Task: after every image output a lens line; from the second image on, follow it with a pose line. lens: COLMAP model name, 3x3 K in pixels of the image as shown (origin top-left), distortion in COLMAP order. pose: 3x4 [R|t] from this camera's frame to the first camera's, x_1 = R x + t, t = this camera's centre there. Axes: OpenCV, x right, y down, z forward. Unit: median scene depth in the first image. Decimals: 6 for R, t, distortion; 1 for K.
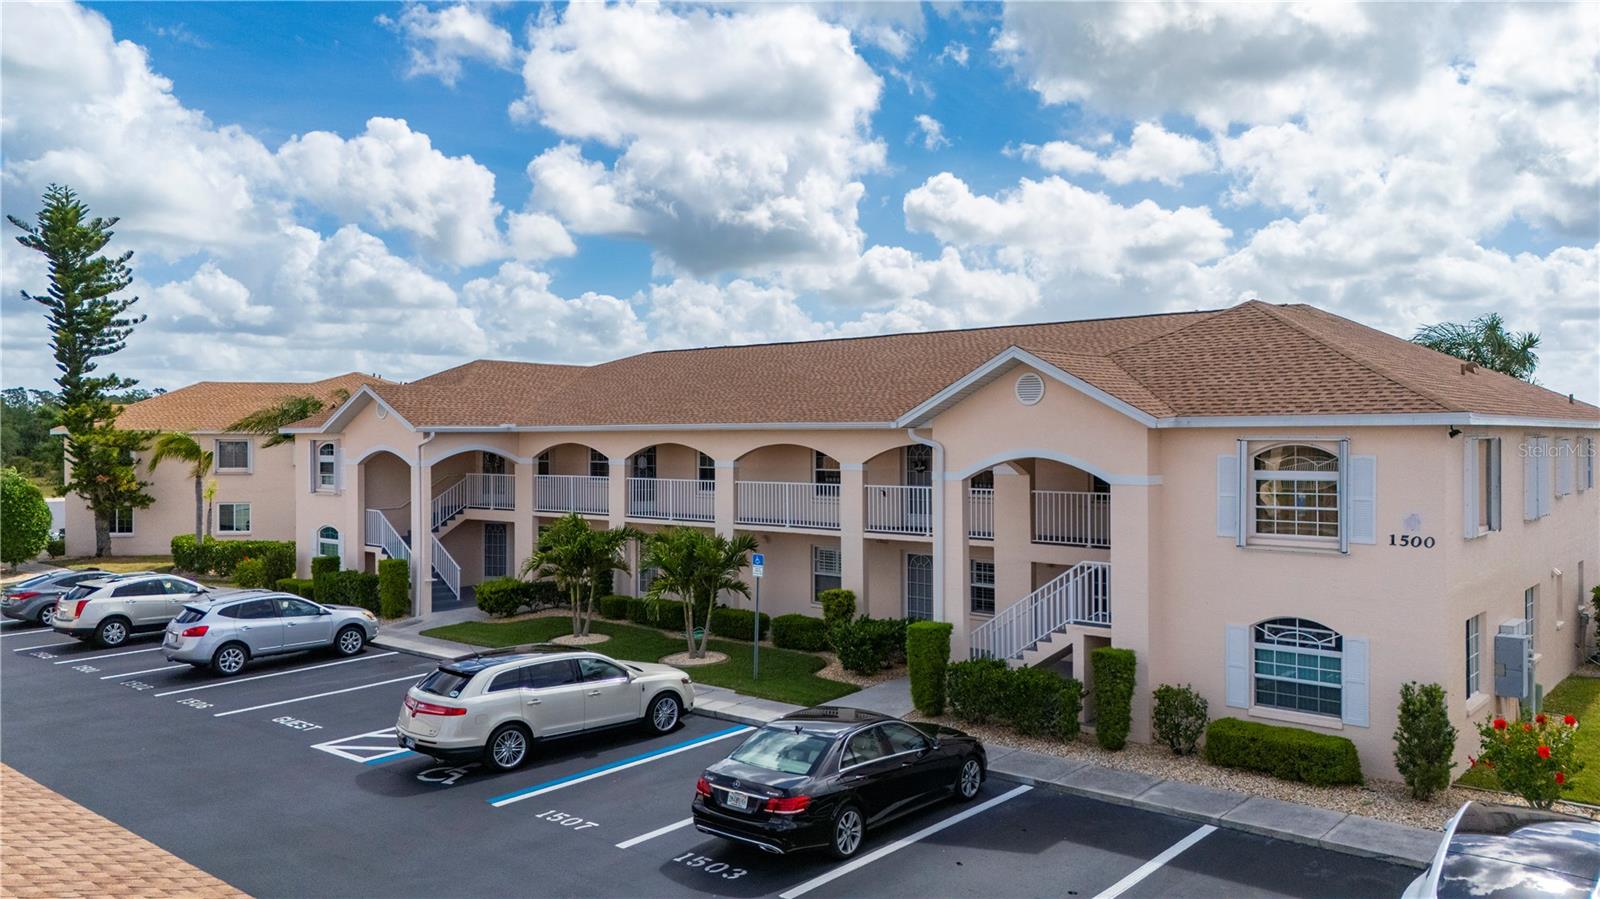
lens RADIAL K [[1168.1, 0, 796.0], [0, 1168.1, 447.0], [0, 0, 1]] dist [0.061323, -0.045092]
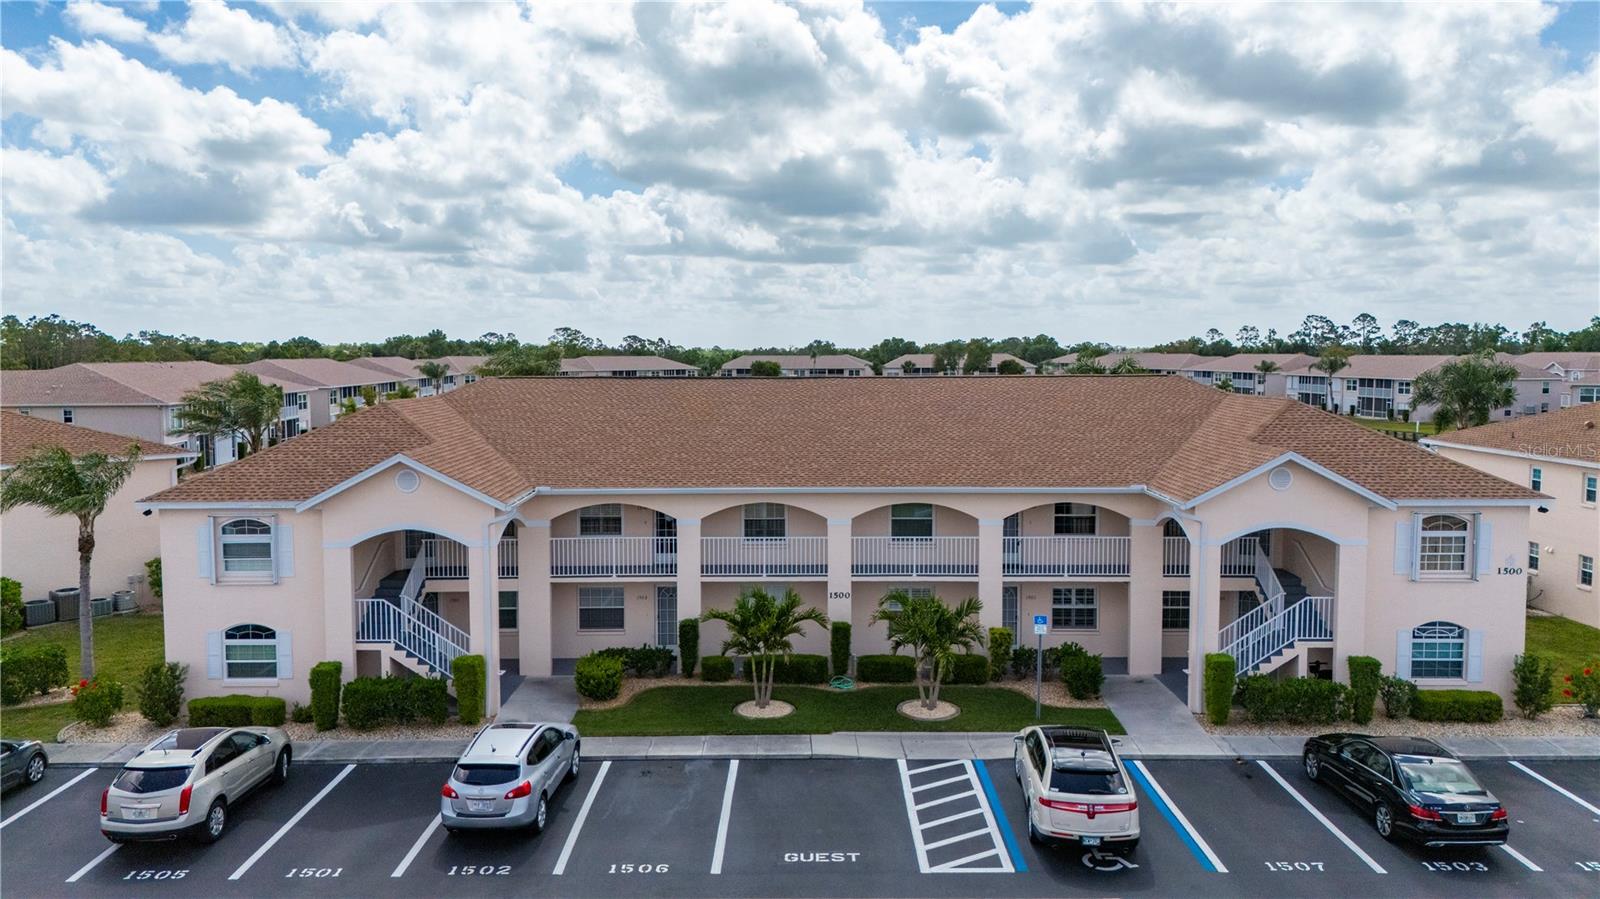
lens RADIAL K [[1168.1, 0, 801.6], [0, 1168.1, 451.5], [0, 0, 1]] dist [0.061323, -0.045092]
pose [[0.762809, -0.053852, 0.644378, -1.140121], [0.007392, 0.997187, 0.074587, -0.191801], [-0.646582, -0.052133, 0.761061, 0.306420]]
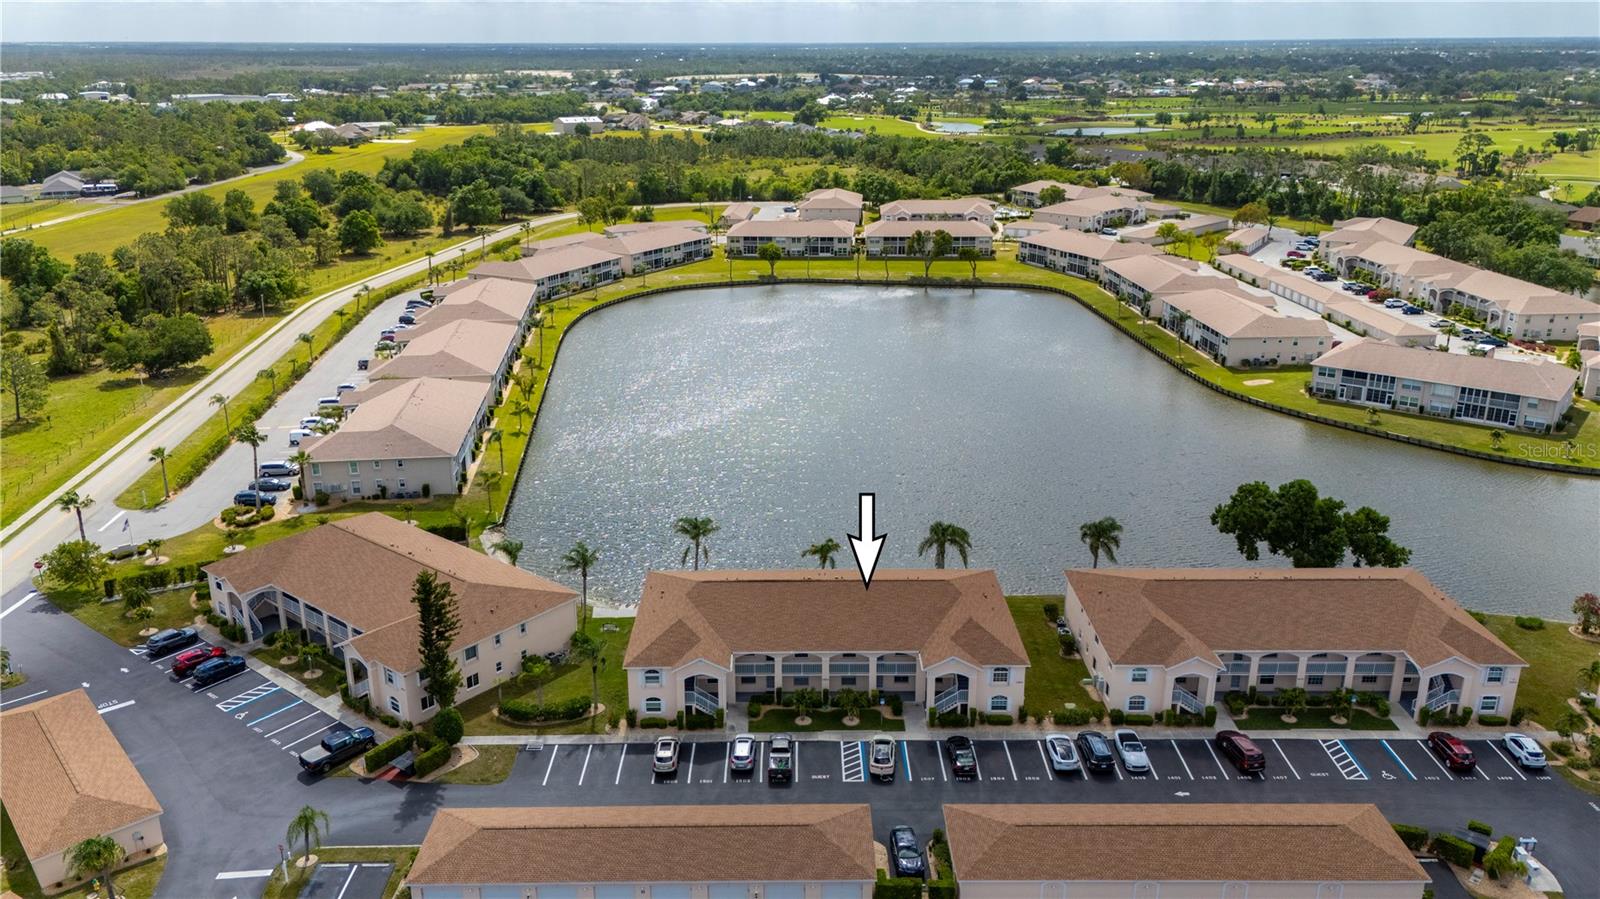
lens RADIAL K [[1168.1, 0, 796.8], [0, 1168.1, 444.2], [0, 0, 1]] dist [0.061323, -0.045092]
pose [[0.760010, -0.200395, 0.618246, -3.115270], [0.010458, 0.954924, 0.296668, -2.356863], [-0.649828, -0.219005, 0.727847, -1.918158]]
